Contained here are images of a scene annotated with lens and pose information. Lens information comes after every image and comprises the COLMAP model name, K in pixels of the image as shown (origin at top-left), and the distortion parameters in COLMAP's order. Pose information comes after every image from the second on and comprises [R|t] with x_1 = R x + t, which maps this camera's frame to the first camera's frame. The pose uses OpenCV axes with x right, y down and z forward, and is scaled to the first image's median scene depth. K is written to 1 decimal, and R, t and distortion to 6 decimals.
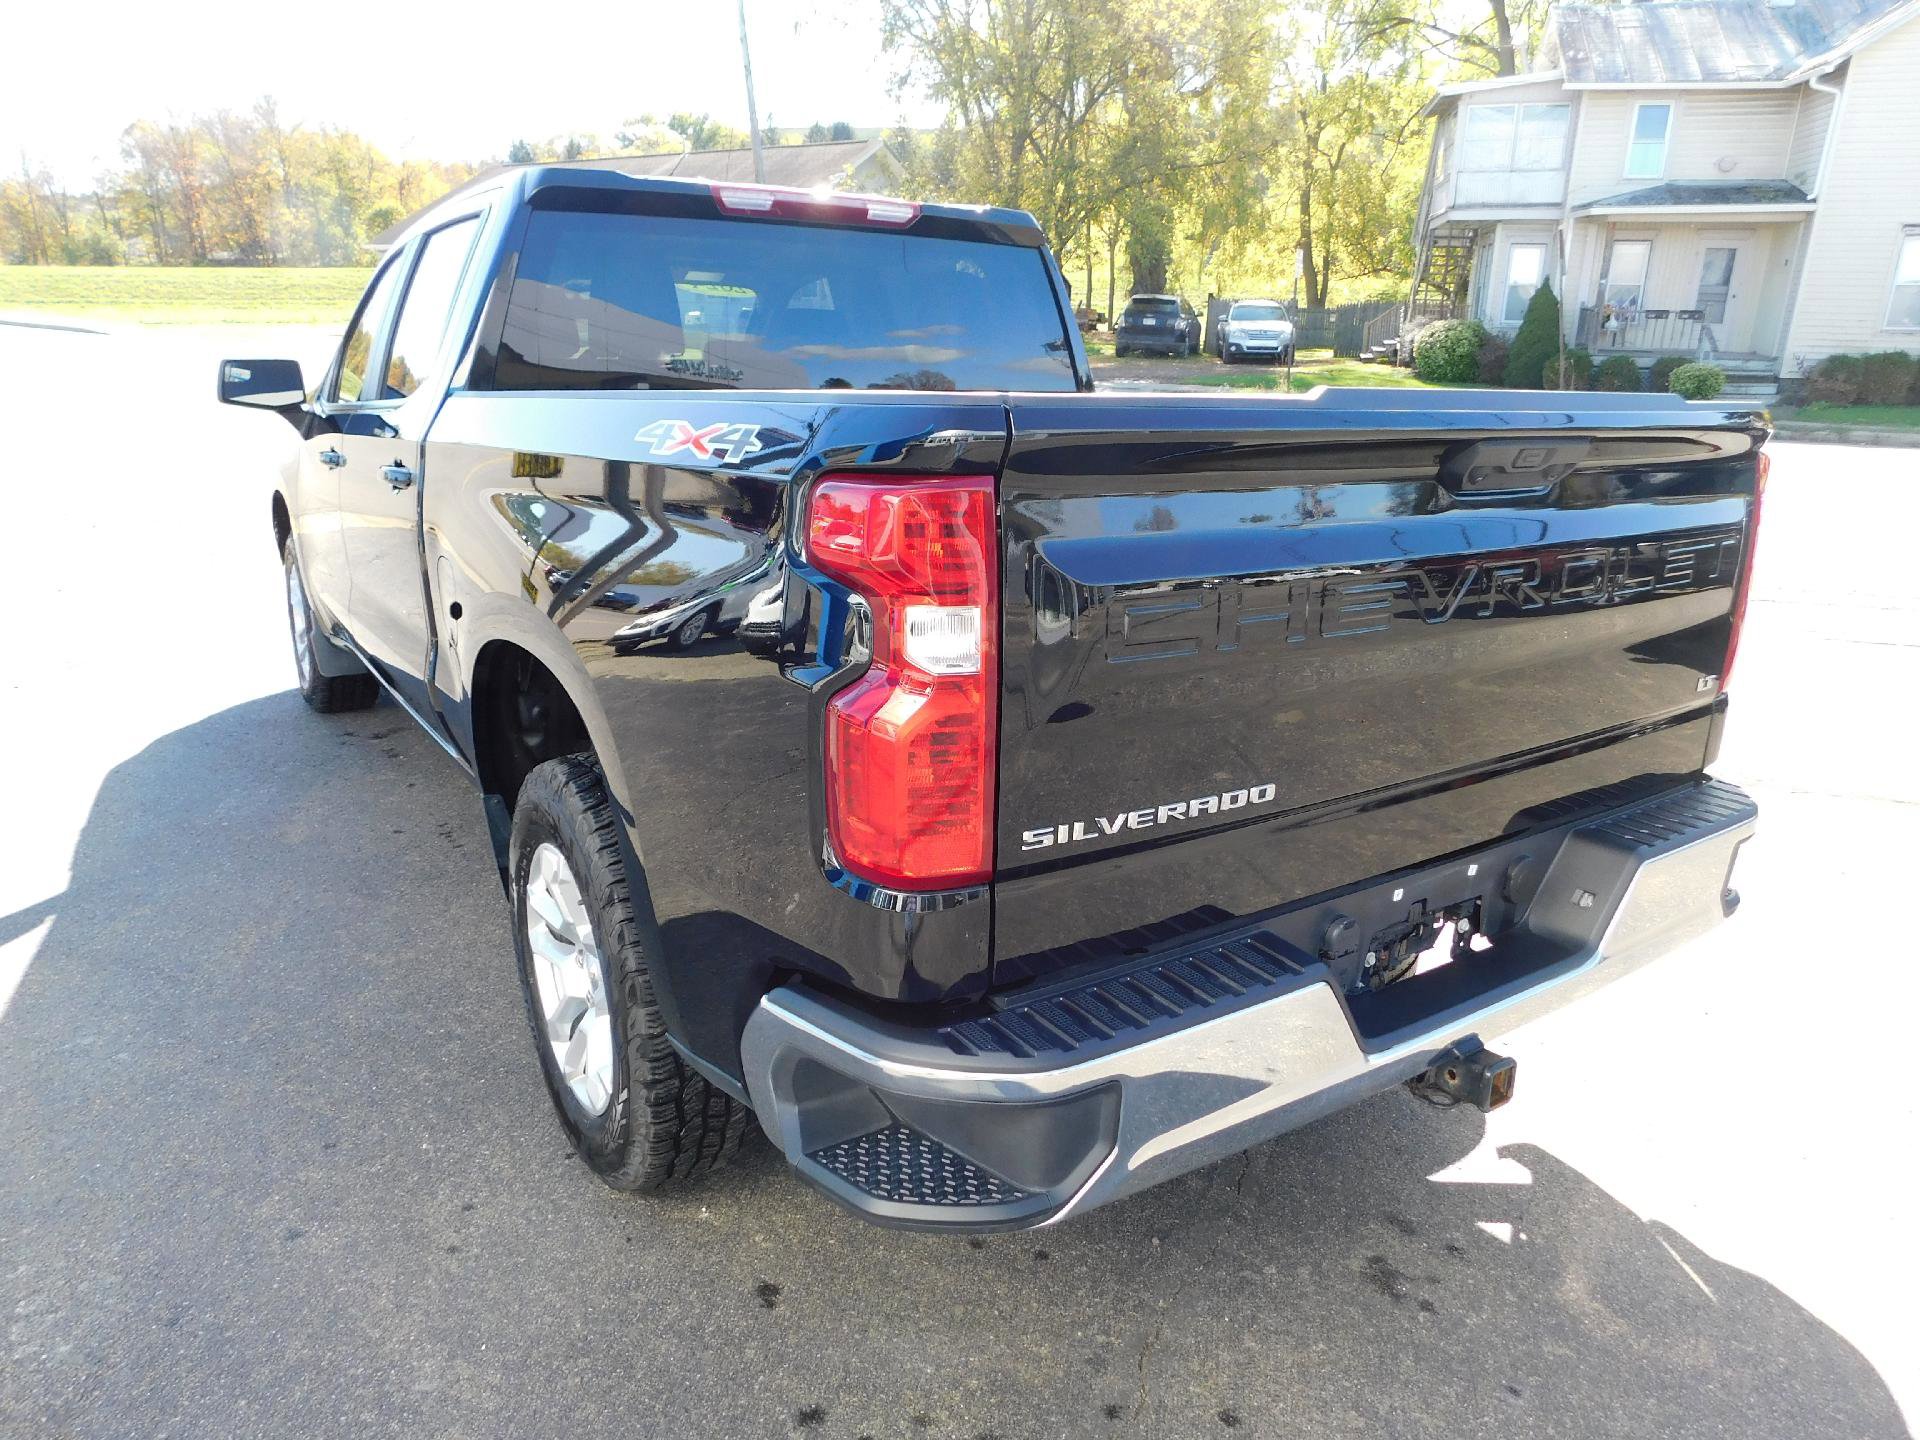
lens RADIAL K [[1270.0, 0, 960.0], [0, 1270.0, 720.0], [0, 0, 1]] dist [-0.073024, 0.062132]
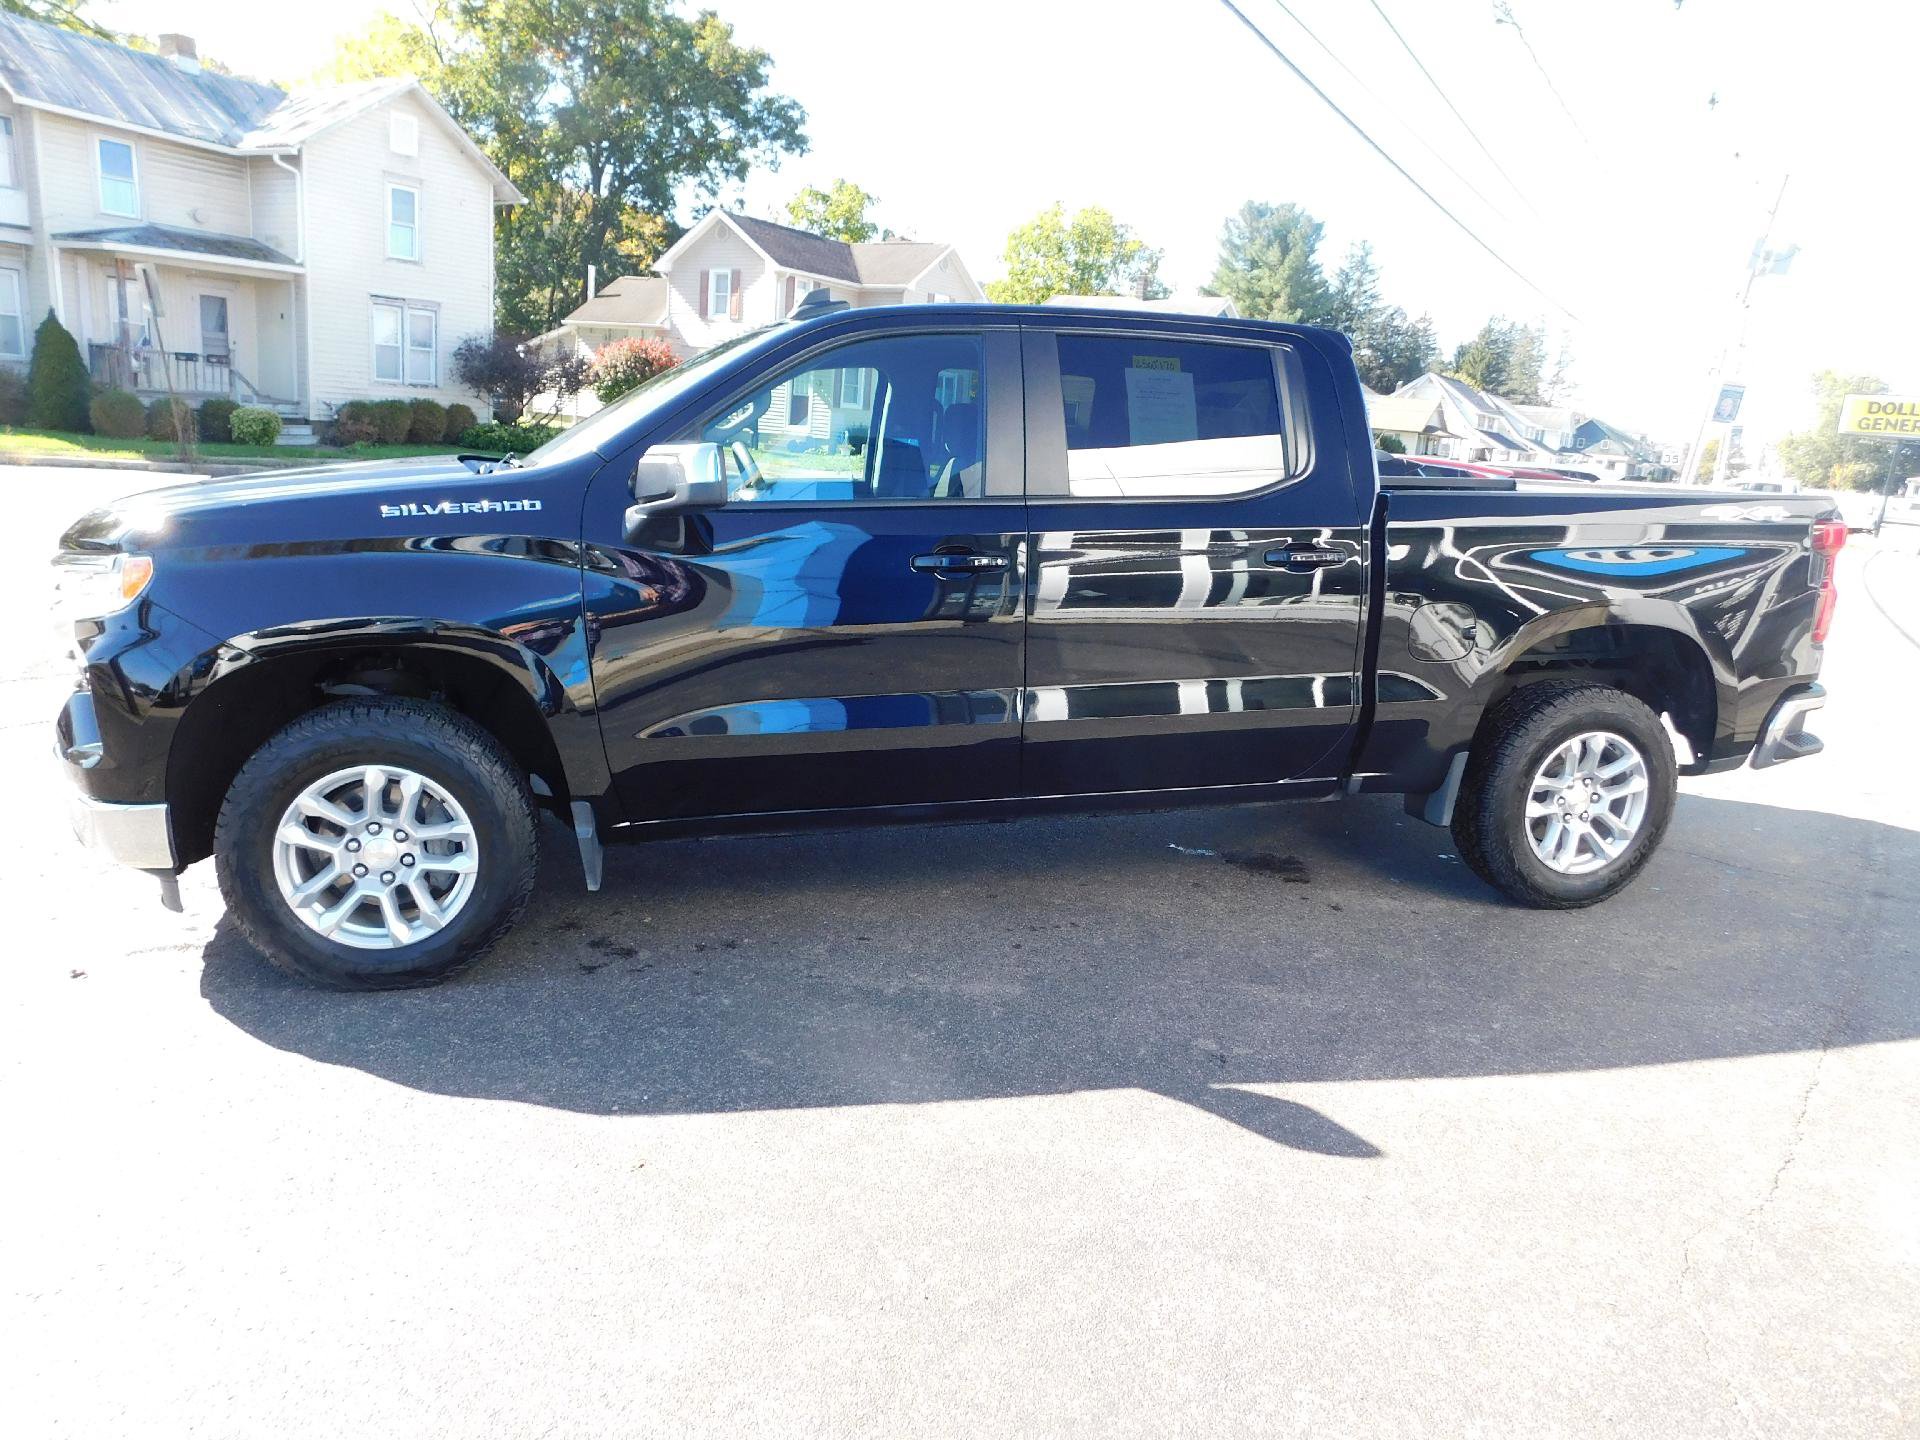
lens RADIAL K [[1277.3, 0, 960.3], [0, 1277.3, 710.6], [0, 0, 1]] dist [-0.071696, 0.058290]
pose [[0.324244, -0.198761, 0.924857, -0.222504], [0.227773, 0.965317, 0.127601, -0.035656], [-0.918142, 0.169284, 0.358271, 0.110008]]
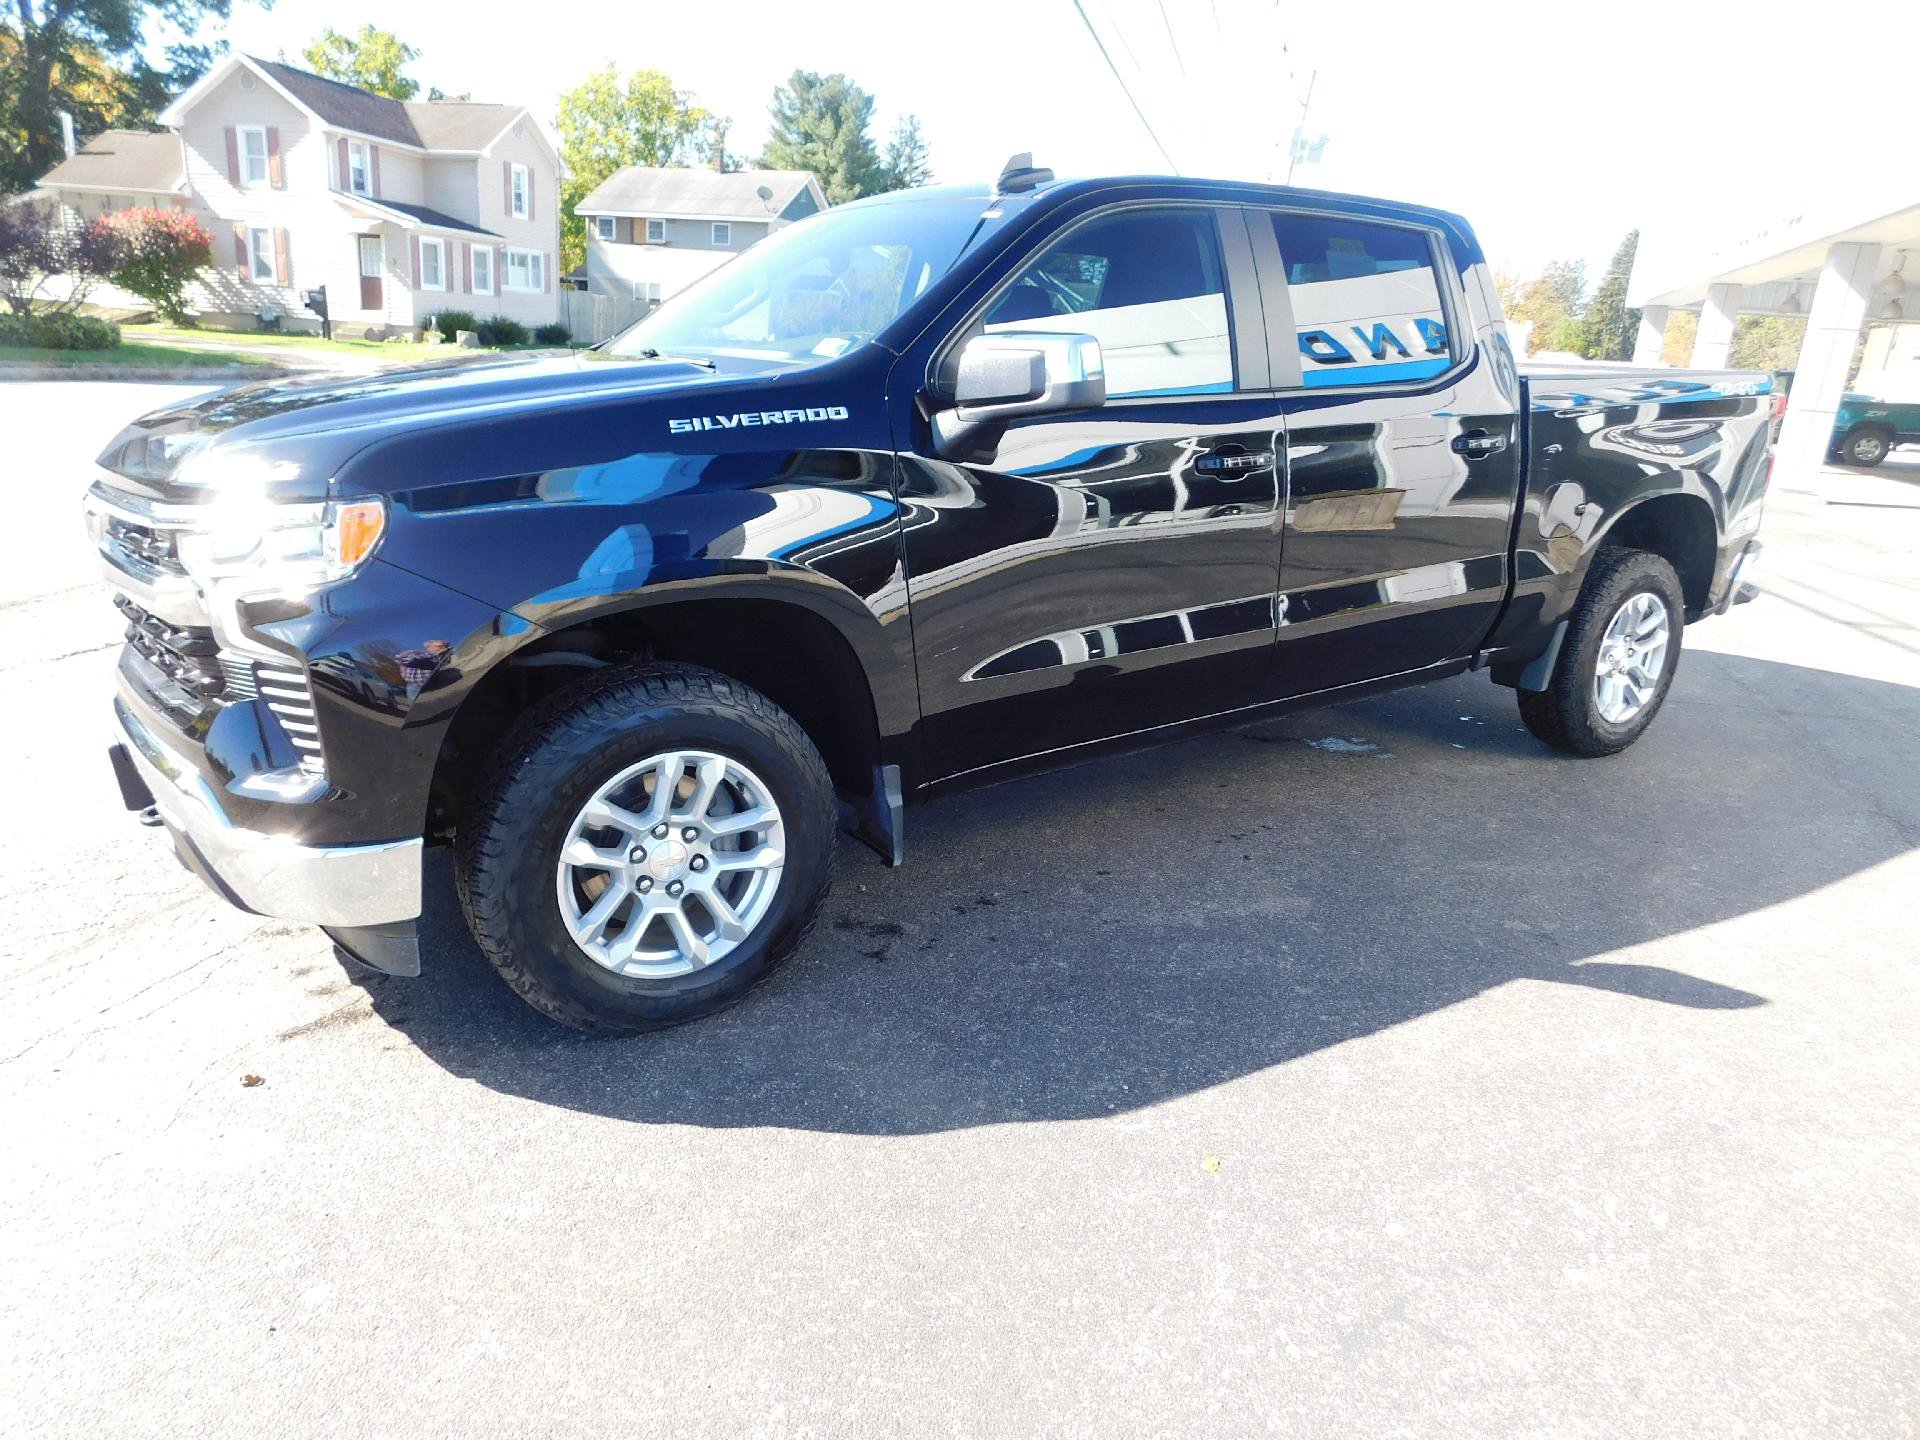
lens RADIAL K [[1277.3, 0, 960.3], [0, 1277.3, 710.6], [0, 0, 1]] dist [-0.071696, 0.058290]
pose [[-0.007070, -0.297299, 0.954758, -0.221137], [0.247773, 0.924488, 0.289708, -0.055451], [-0.968792, 0.238612, 0.067127, 0.185137]]
